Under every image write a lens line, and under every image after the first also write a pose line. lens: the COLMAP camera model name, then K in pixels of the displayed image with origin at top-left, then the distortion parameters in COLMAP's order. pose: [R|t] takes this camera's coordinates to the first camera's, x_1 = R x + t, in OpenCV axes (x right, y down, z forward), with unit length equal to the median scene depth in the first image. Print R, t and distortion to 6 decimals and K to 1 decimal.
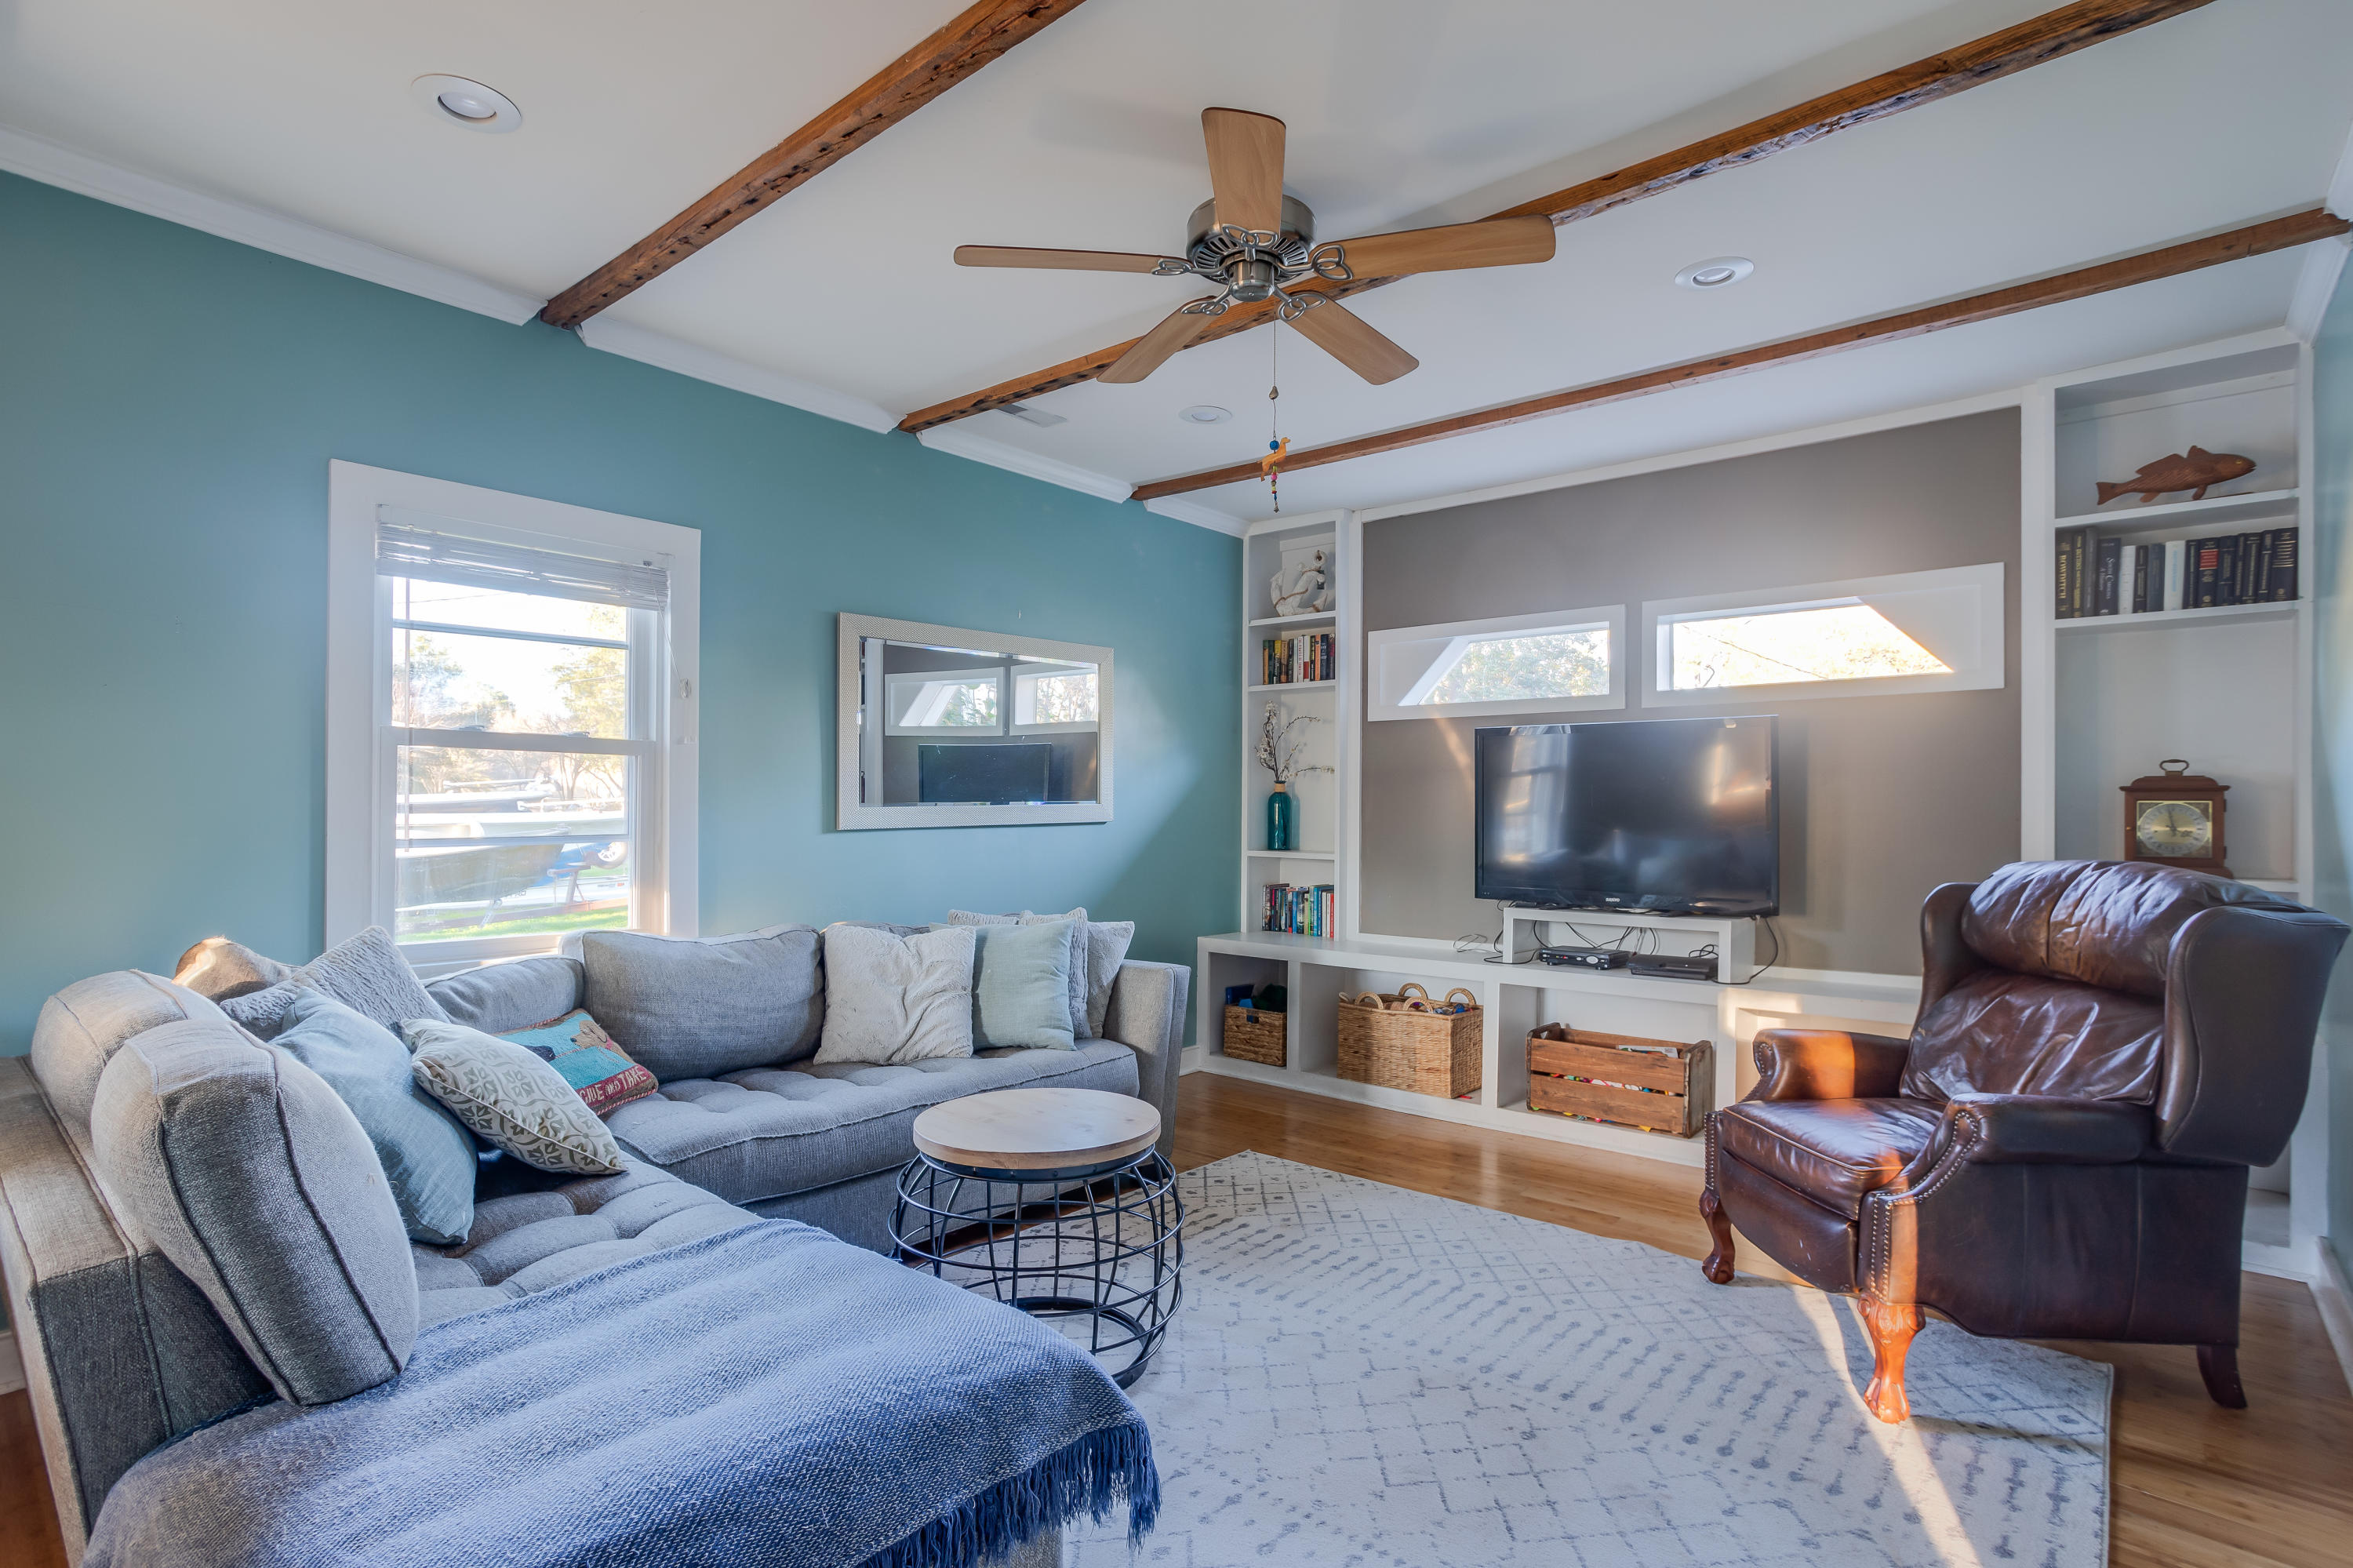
lens RADIAL K [[1138.5, 0, 1175.3], [0, 1138.5, 787.5], [0, 0, 1]] dist [-0.033499, 0.014644]
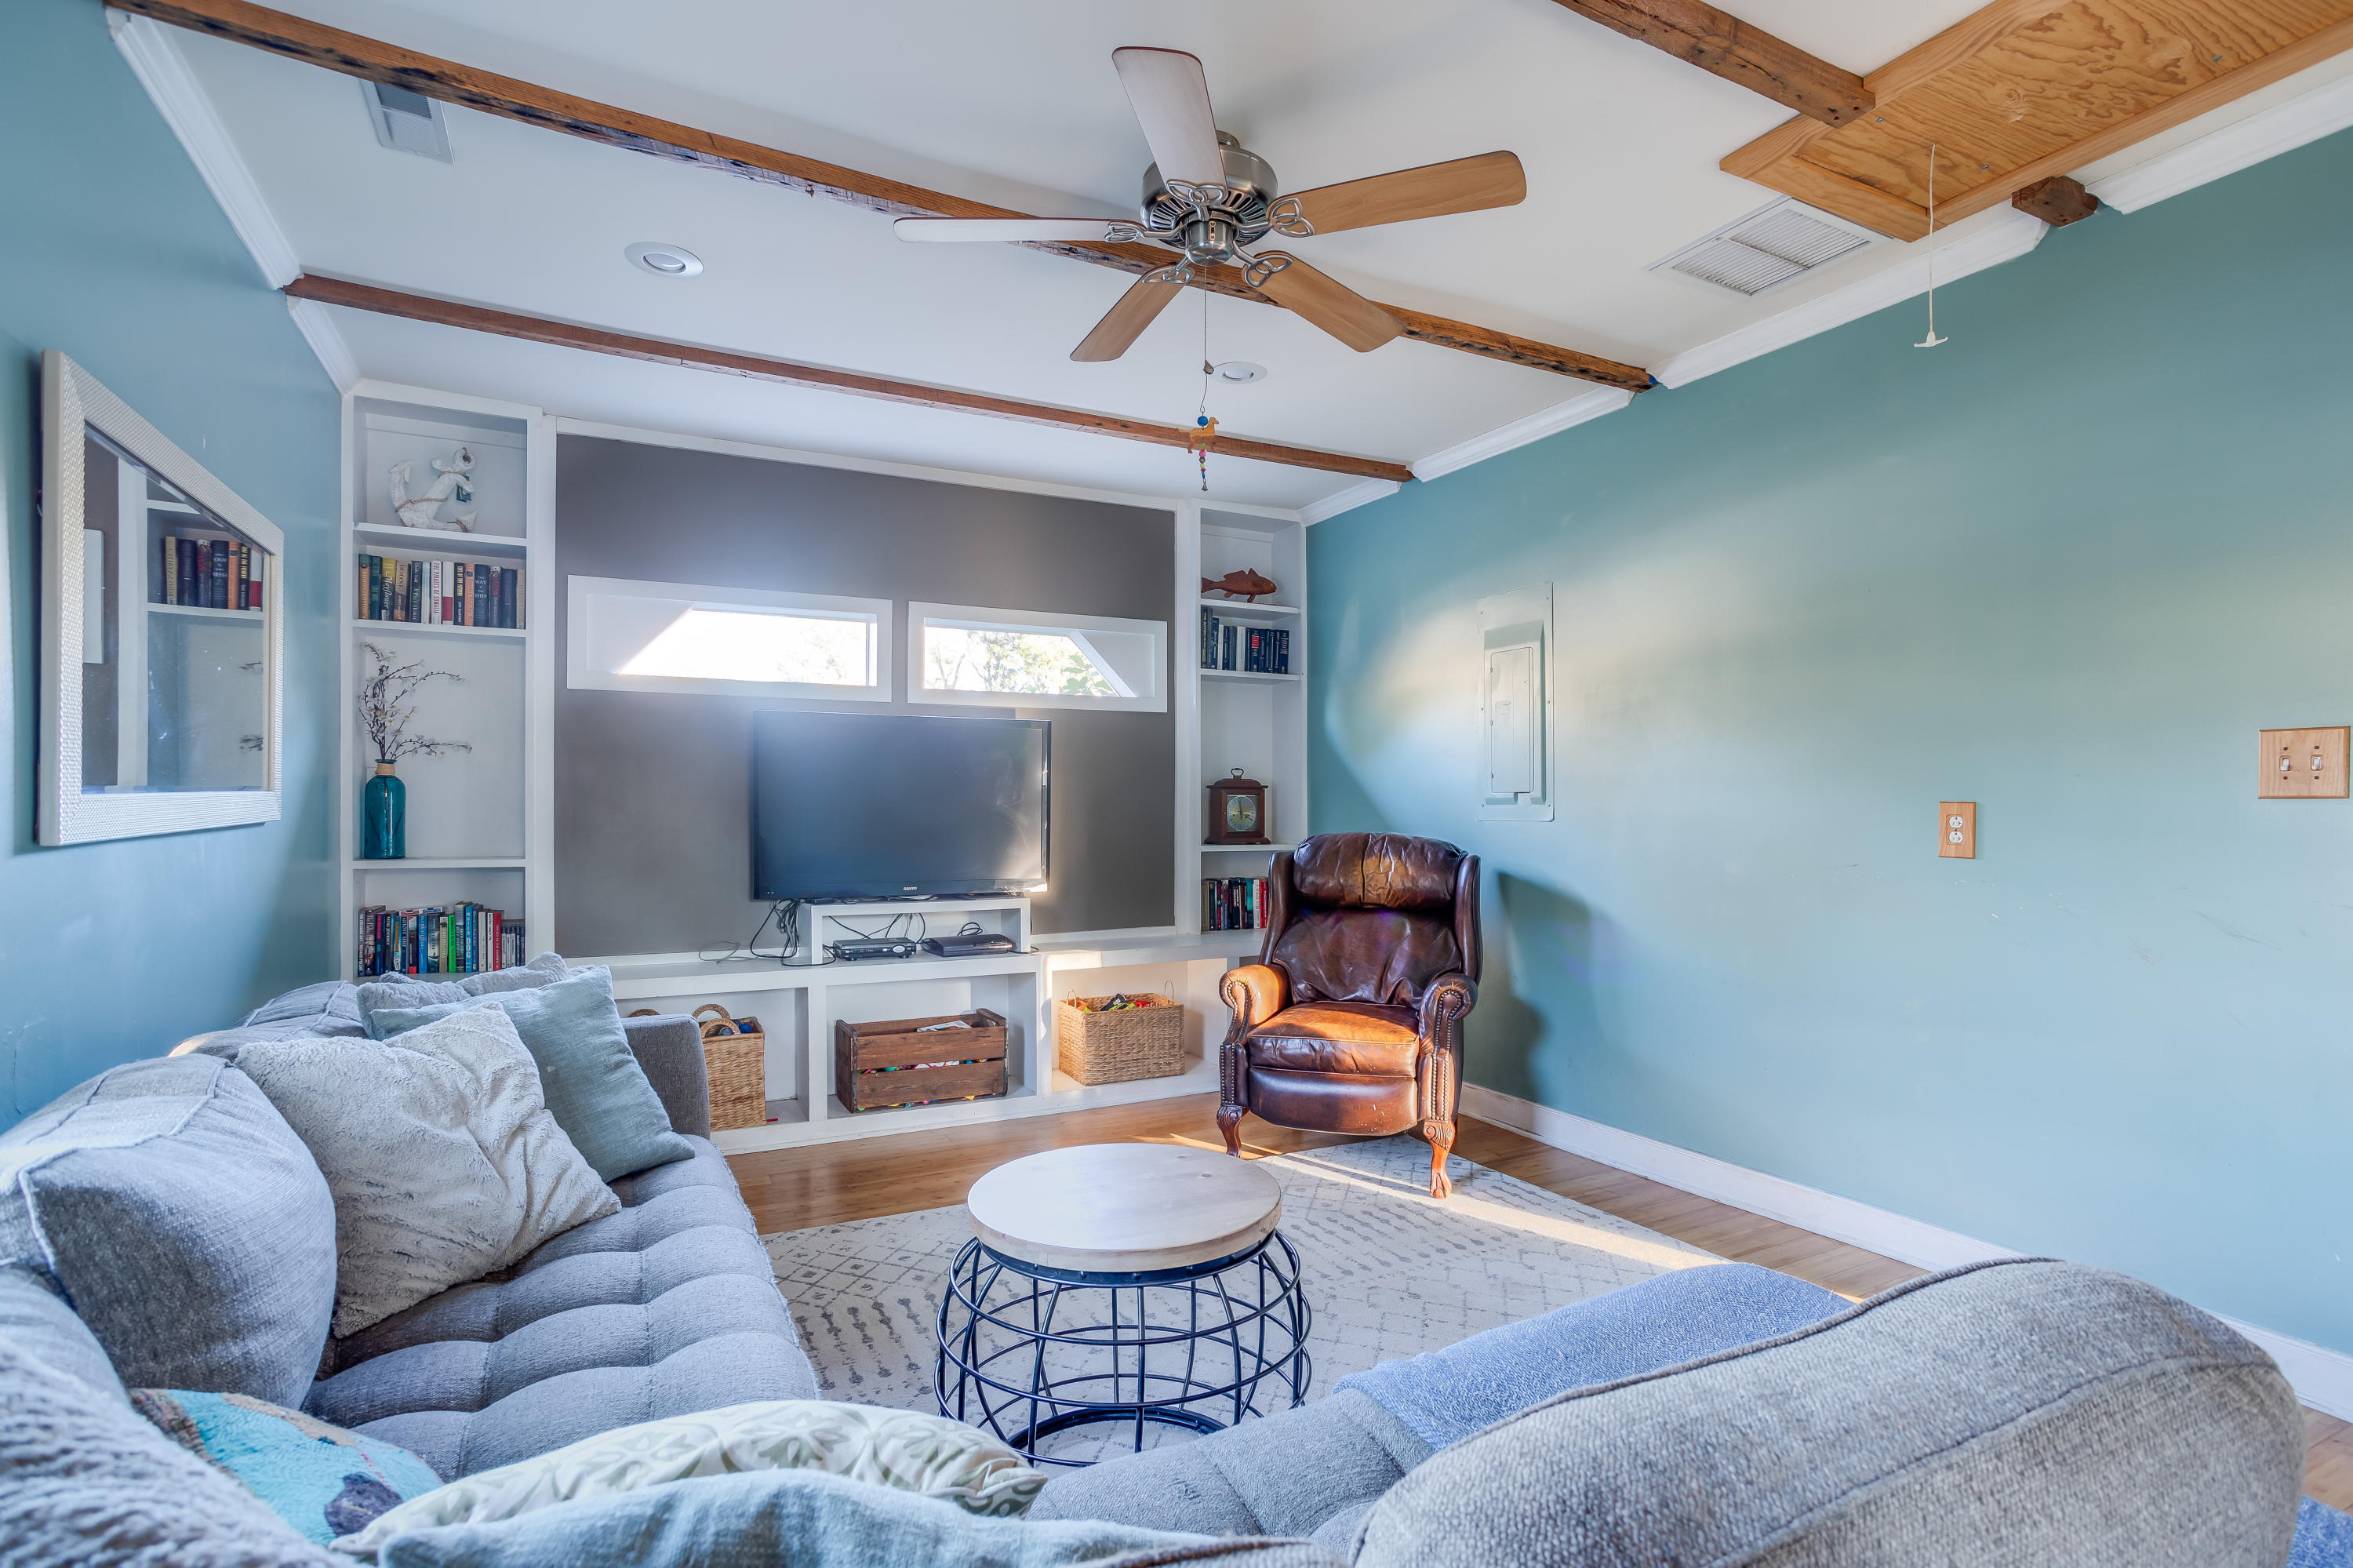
lens RADIAL K [[1138.5, 0, 1180.6], [0, 1138.5, 794.6], [0, 0, 1]] dist [-0.033499, 0.014644]
pose [[0.380295, 0.004630, 0.924854, -0.561218], [-0.015810, 0.999874, 0.001496, 0.009988], [-0.924730, -0.015191, 0.380320, 0.449397]]
